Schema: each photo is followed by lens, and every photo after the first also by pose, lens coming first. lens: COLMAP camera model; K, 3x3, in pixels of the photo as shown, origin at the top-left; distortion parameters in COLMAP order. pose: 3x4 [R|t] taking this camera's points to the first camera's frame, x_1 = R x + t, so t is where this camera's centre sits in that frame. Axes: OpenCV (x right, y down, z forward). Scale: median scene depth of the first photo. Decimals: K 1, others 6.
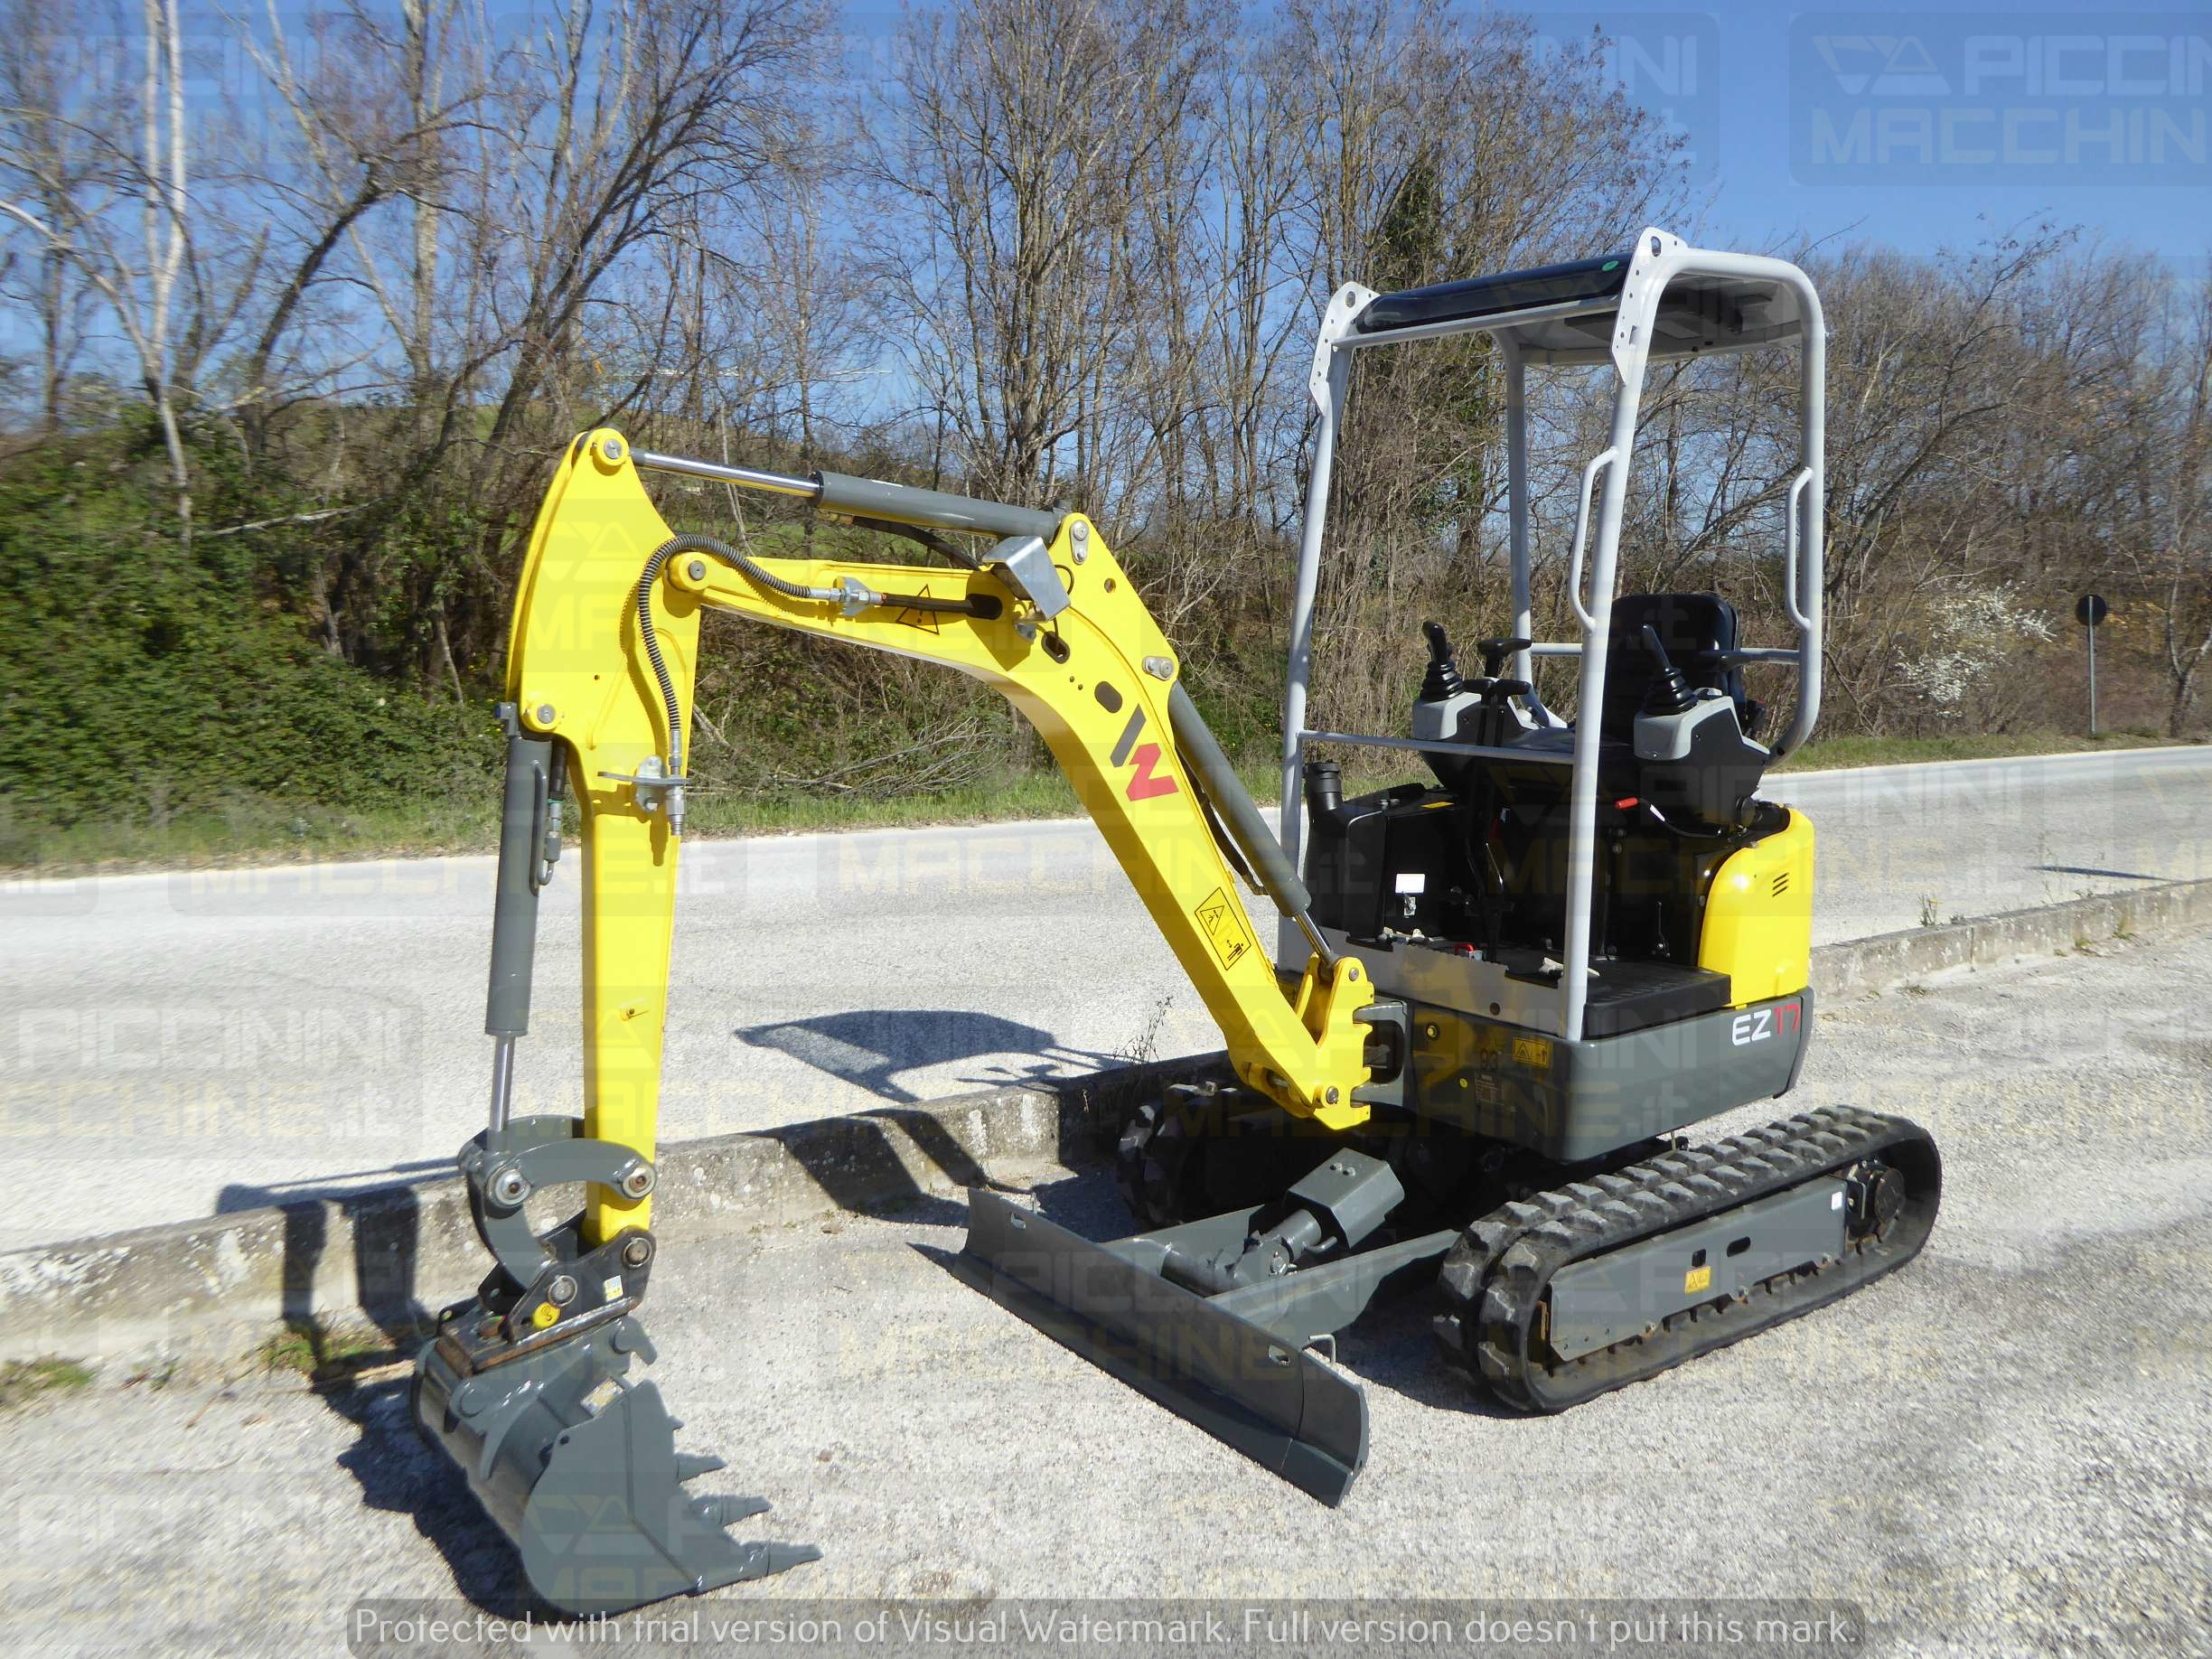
lens RADIAL K [[1757.3, 0, 1106.0], [0, 1757.3, 829.5], [0, 0, 1]] dist [0.010855, 0.006098]
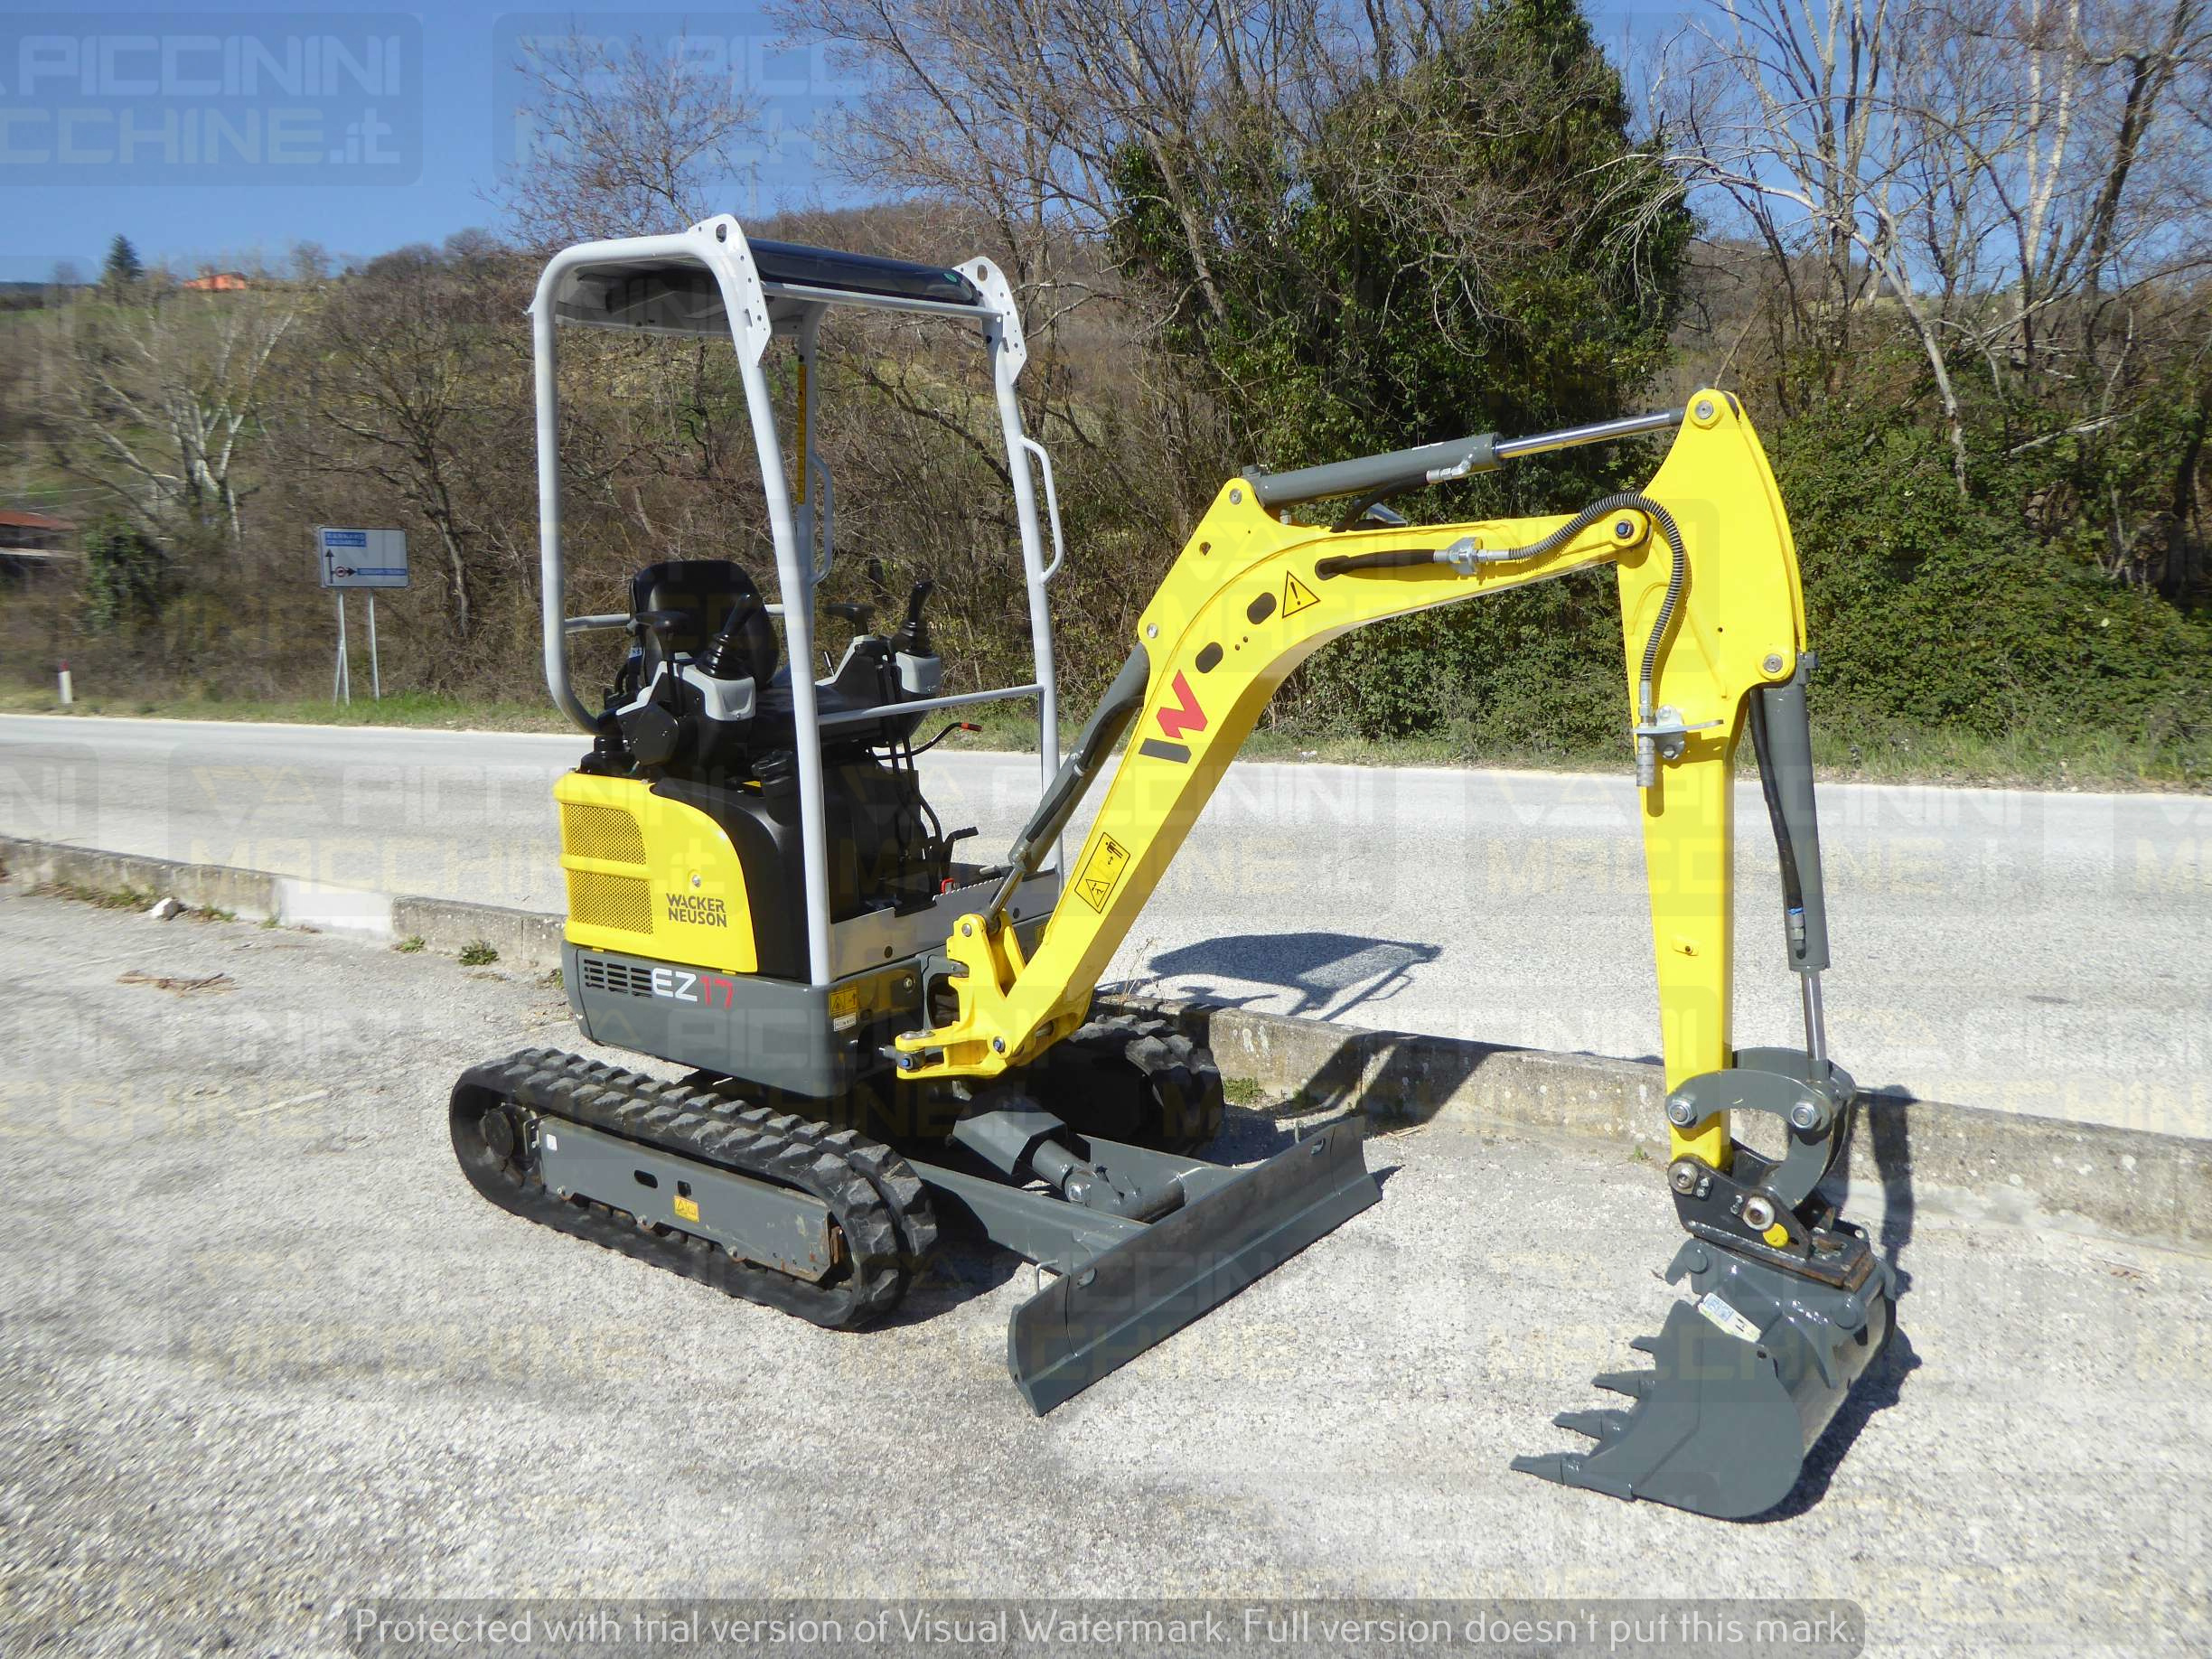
lens RADIAL K [[1757.3, 0, 1106.0], [0, 1757.3, 829.5], [0, 0, 1]] dist [0.010855, 0.006098]
pose [[0.252102, 0.109455, -0.961491, 1.317418], [-0.058661, 0.993484, 0.097716, -0.086561], [0.965921, 0.031768, 0.256880, 0.913978]]
